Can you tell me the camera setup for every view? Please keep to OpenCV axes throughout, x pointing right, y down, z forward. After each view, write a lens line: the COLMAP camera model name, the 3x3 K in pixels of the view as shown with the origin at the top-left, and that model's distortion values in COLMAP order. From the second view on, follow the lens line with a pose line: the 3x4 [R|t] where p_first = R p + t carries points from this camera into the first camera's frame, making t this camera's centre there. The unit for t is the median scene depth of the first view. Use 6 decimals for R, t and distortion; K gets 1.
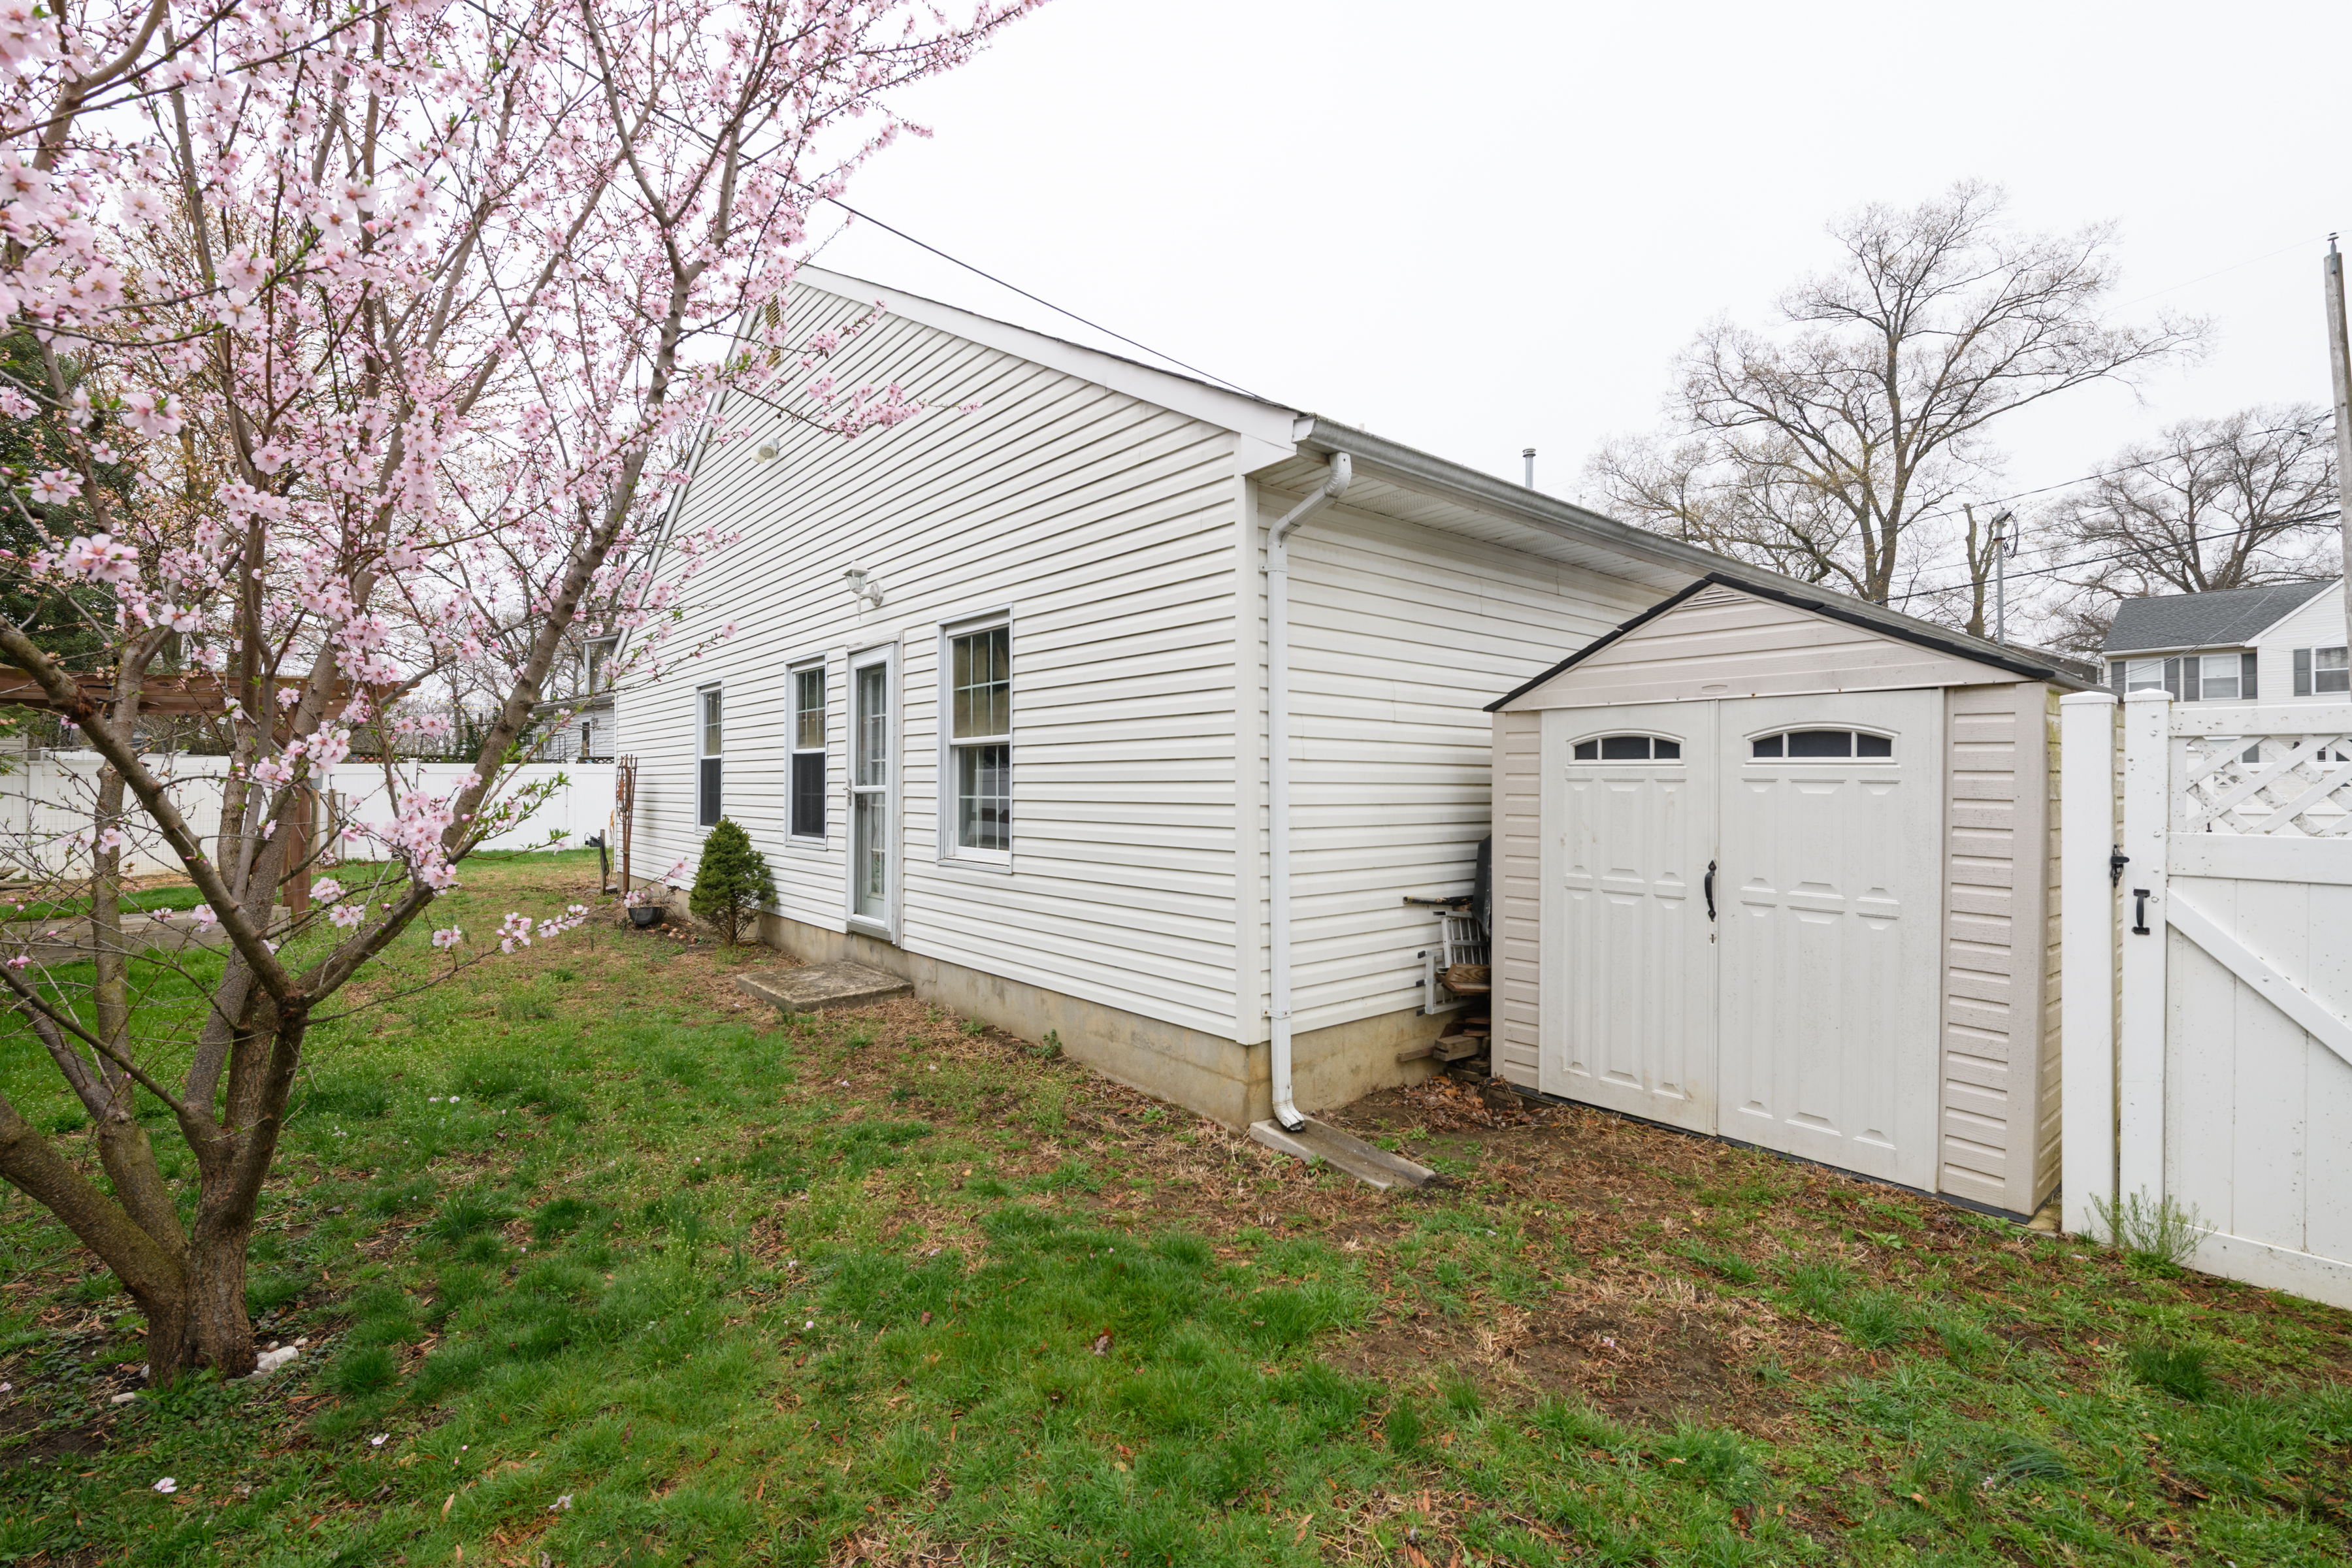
lens RADIAL K [[1038.9, 0, 1176.0], [0, 1038.9, 784.0], [0, 0, 1]] dist [-0.001205, -0.000078]
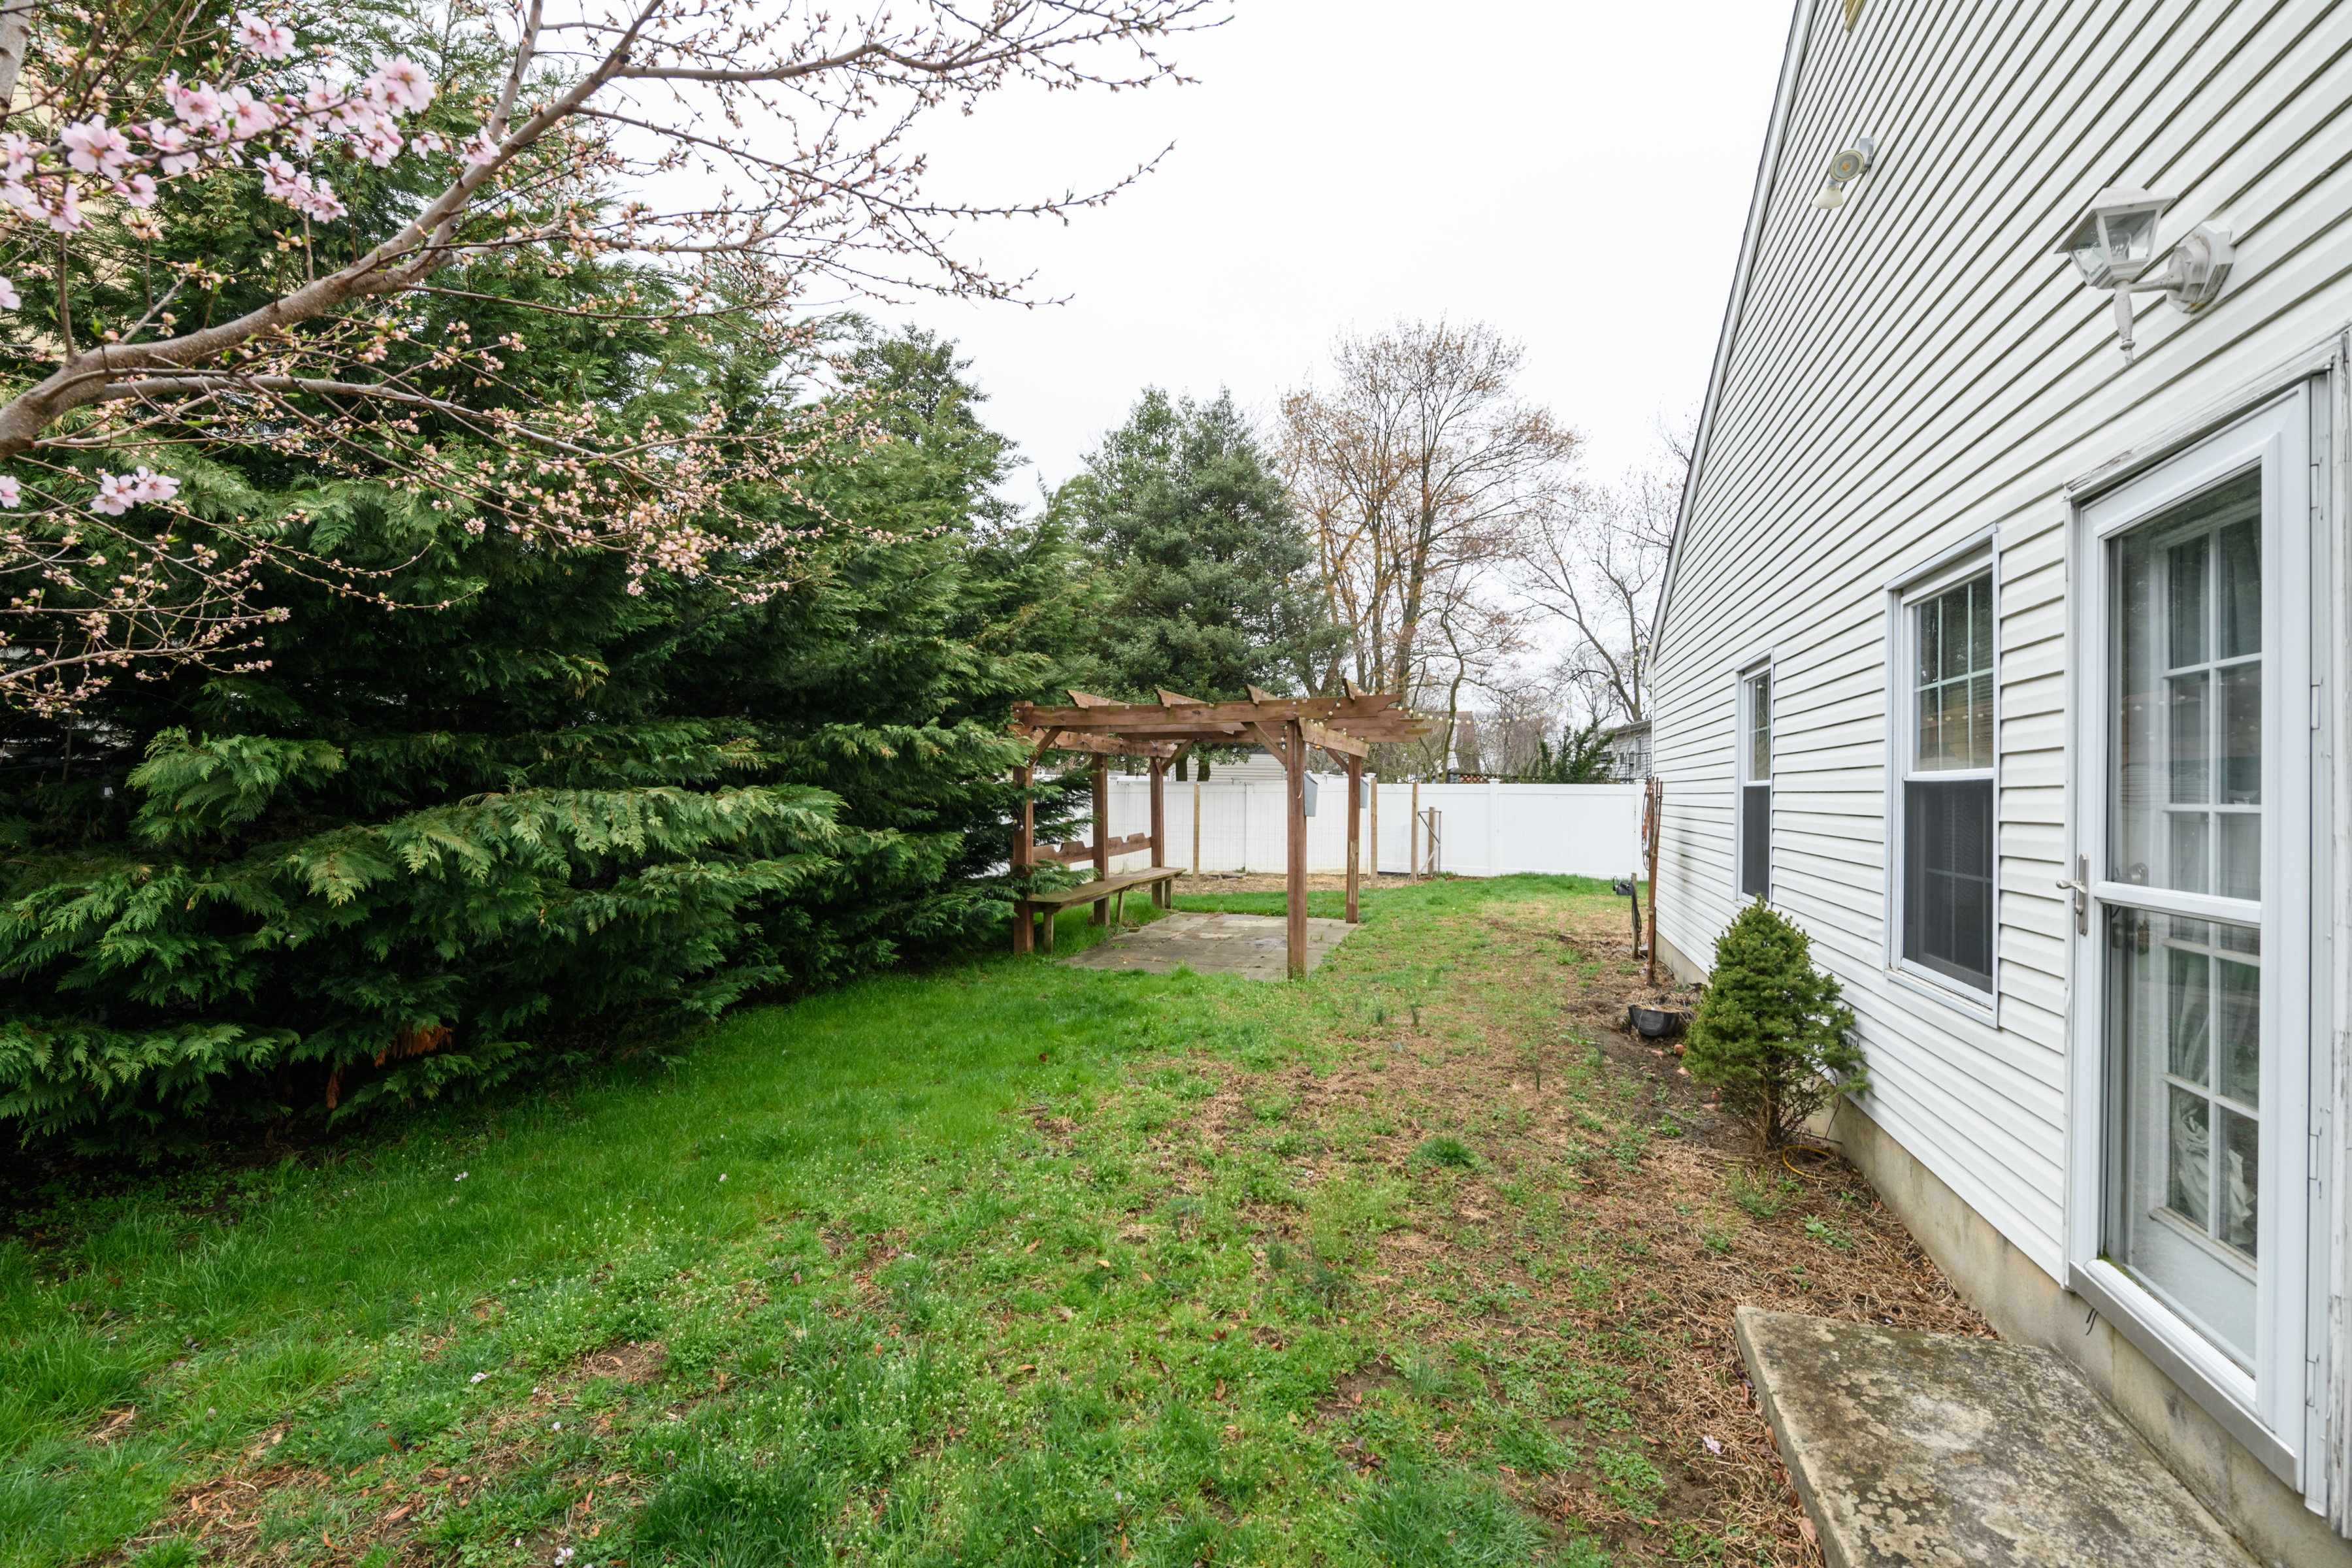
lens RADIAL K [[979.4, 0, 1164.7], [0, 979.4, 782.0], [0, 0, 1]] dist [0.003785, -0.002962]
pose [[0.518970, -0.003877, -0.854784, -0.166121], [-0.009652, 0.999899, -0.010395, -0.020714], [0.854738, 0.013645, 0.518880, 0.489383]]
